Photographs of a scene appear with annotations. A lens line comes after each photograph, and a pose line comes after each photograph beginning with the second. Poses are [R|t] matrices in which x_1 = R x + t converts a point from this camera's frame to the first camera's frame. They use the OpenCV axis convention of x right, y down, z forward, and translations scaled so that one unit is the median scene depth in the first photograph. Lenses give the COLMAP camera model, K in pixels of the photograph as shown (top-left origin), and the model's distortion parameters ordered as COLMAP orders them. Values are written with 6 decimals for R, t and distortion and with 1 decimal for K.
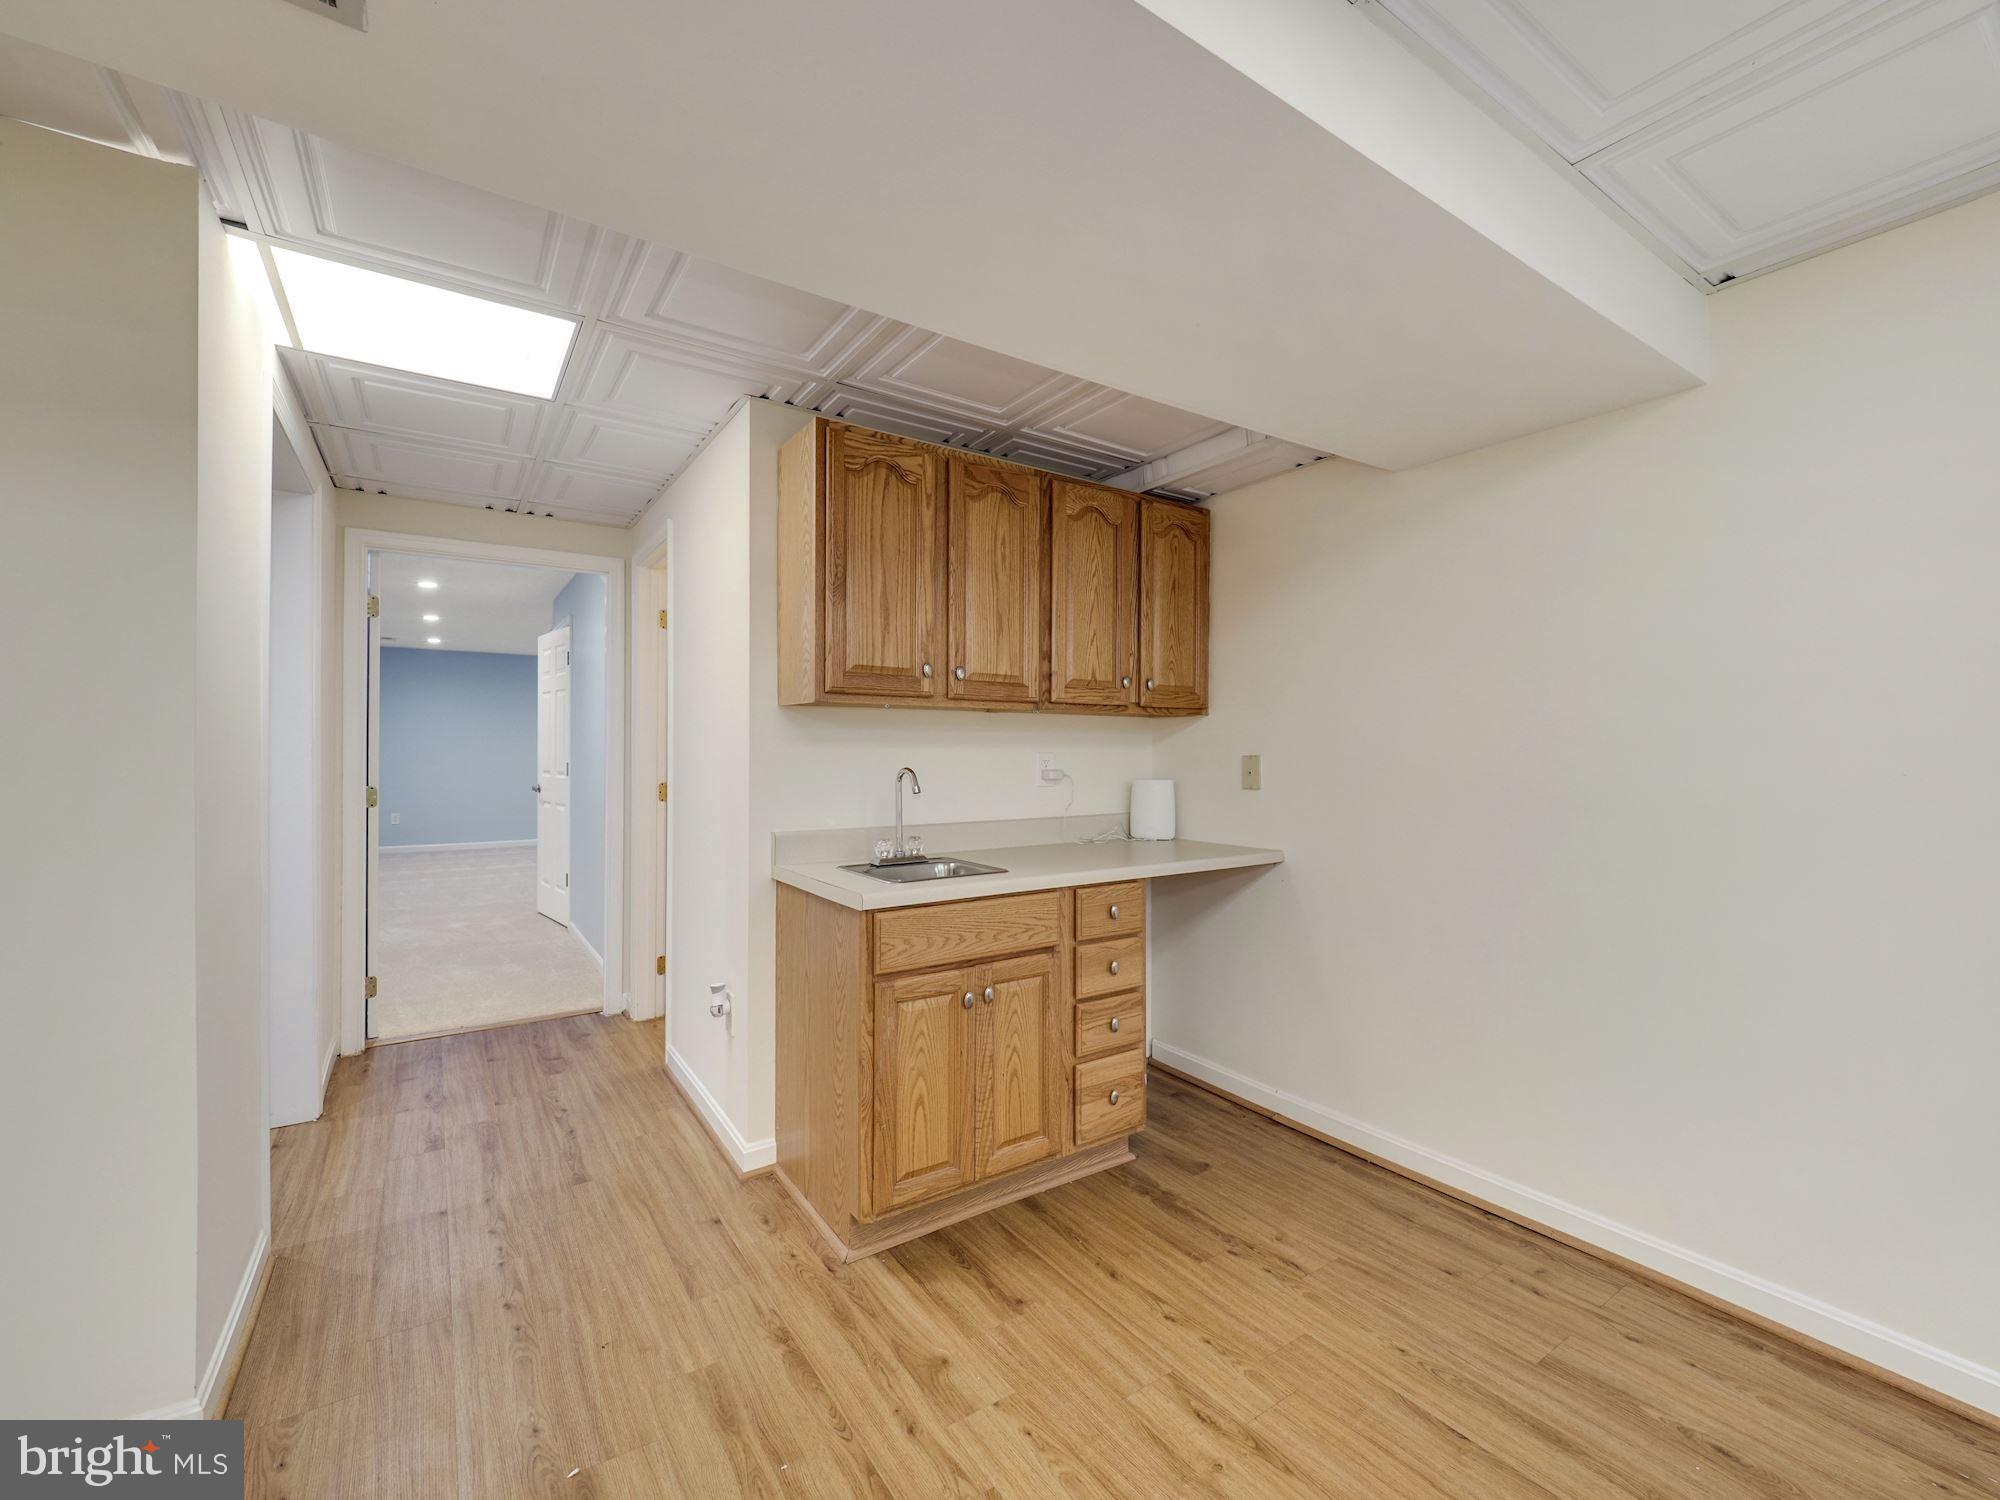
lens RADIAL K [[834.5, 0, 1008.0], [0, 834.5, 733.0], [0, 0, 1]] dist [-0.003091, -0.000516]
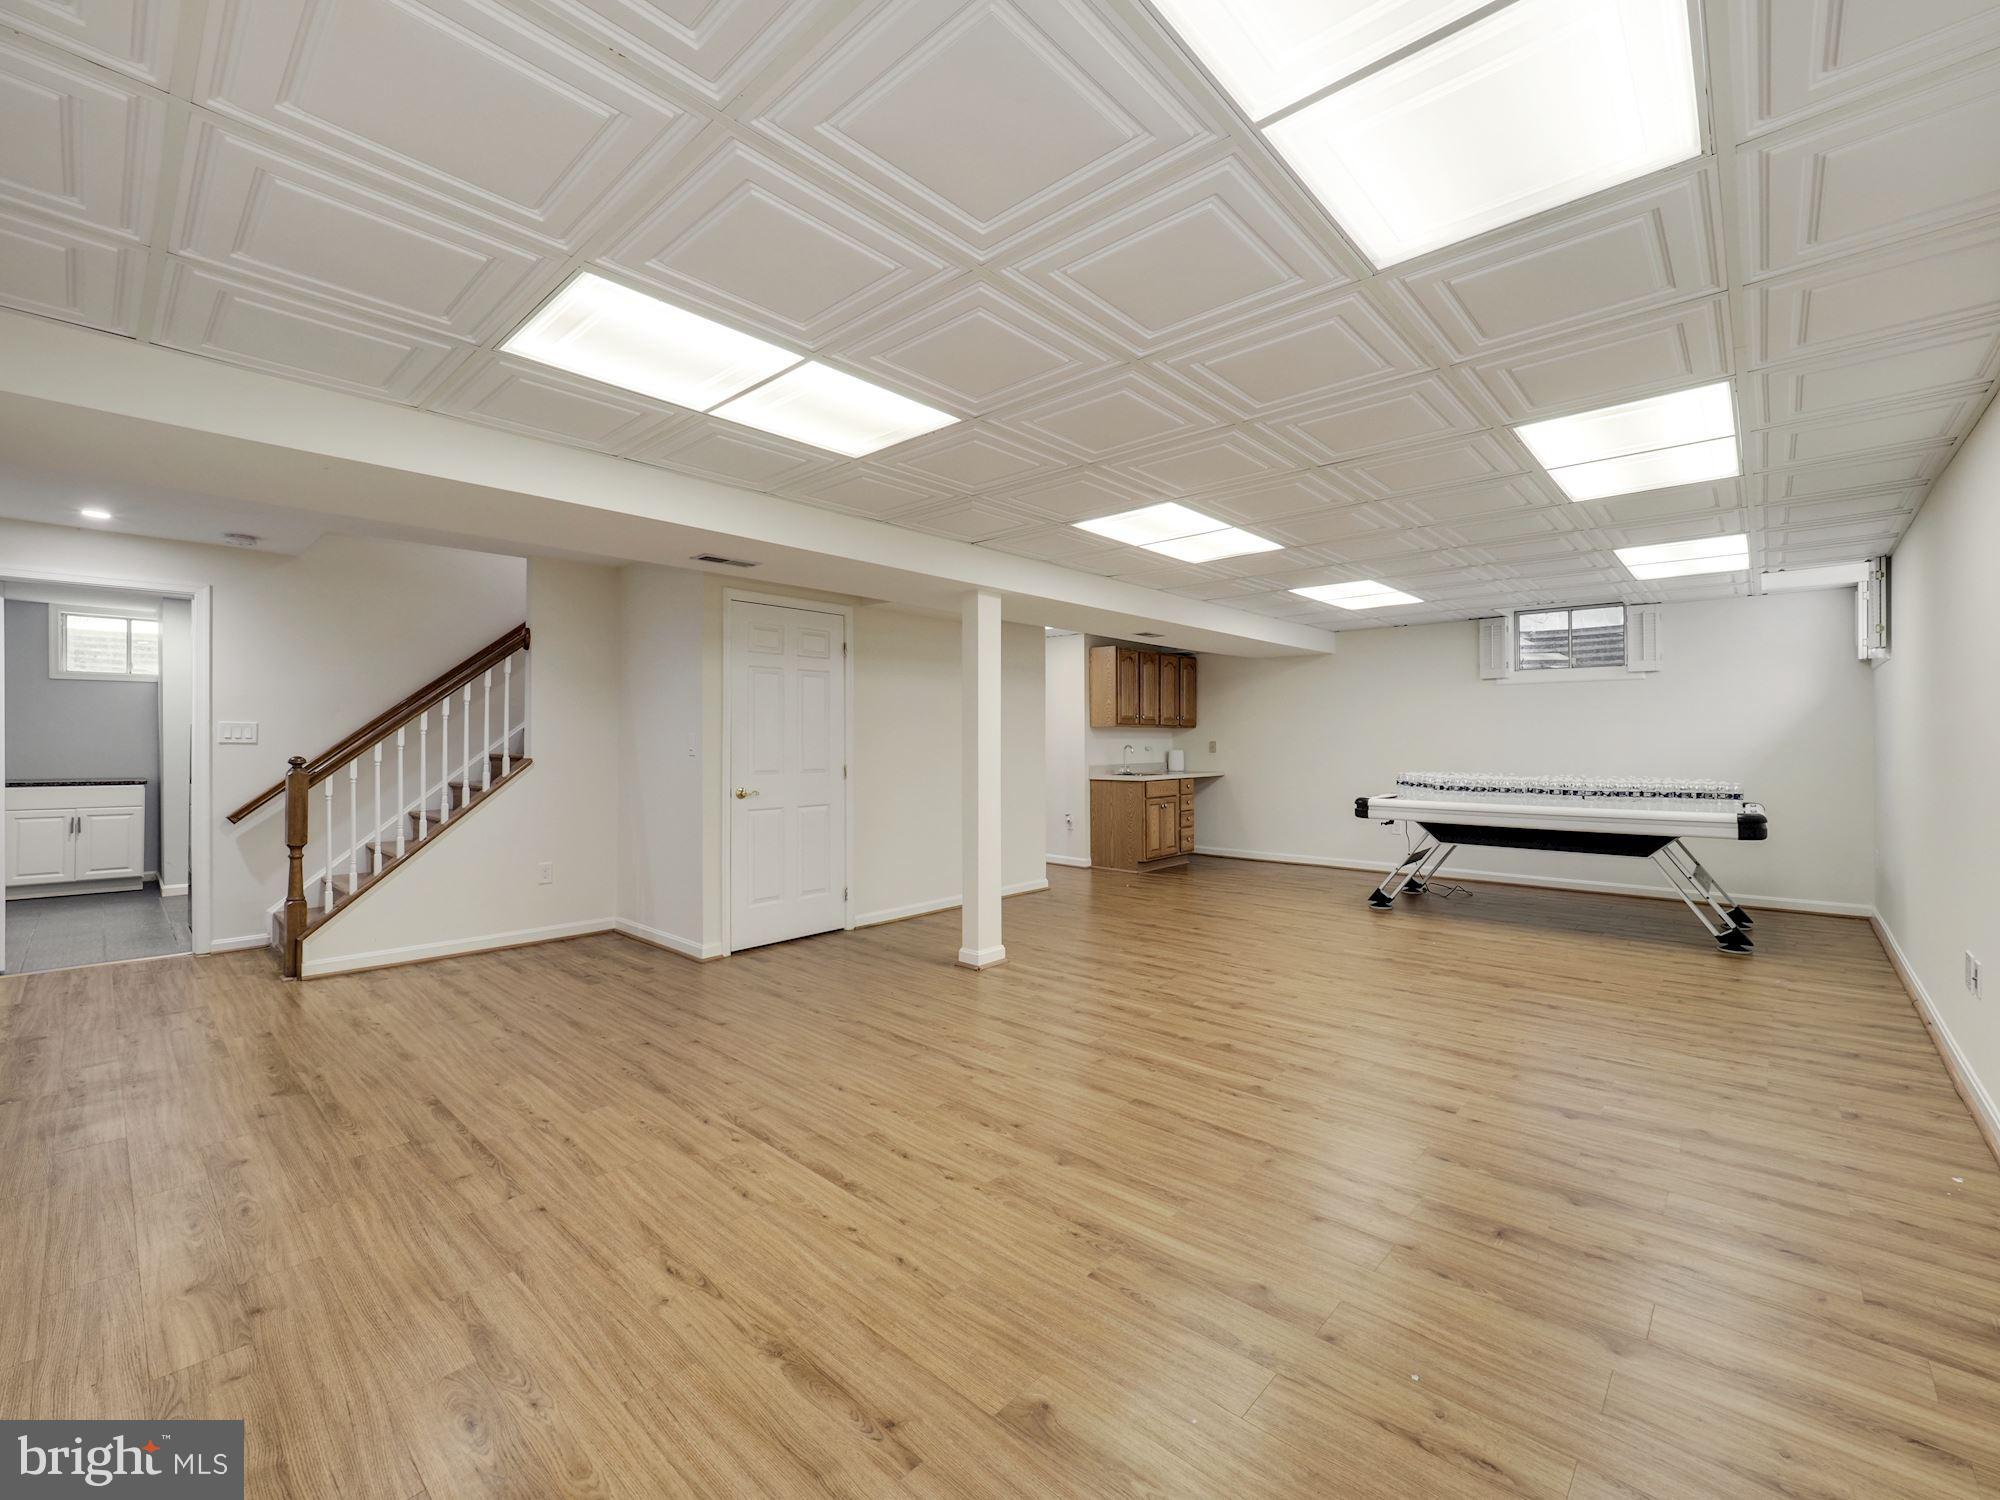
lens RADIAL K [[834.5, 0, 1008.0], [0, 834.5, 733.0], [0, 0, 1]] dist [-0.003091, -0.000516]
pose [[0.971589, -0.005498, 0.236612, -1.315058], [0.003306, 0.999948, 0.009659, -0.040150], [-0.236653, -0.008602, 0.971556, -2.024823]]
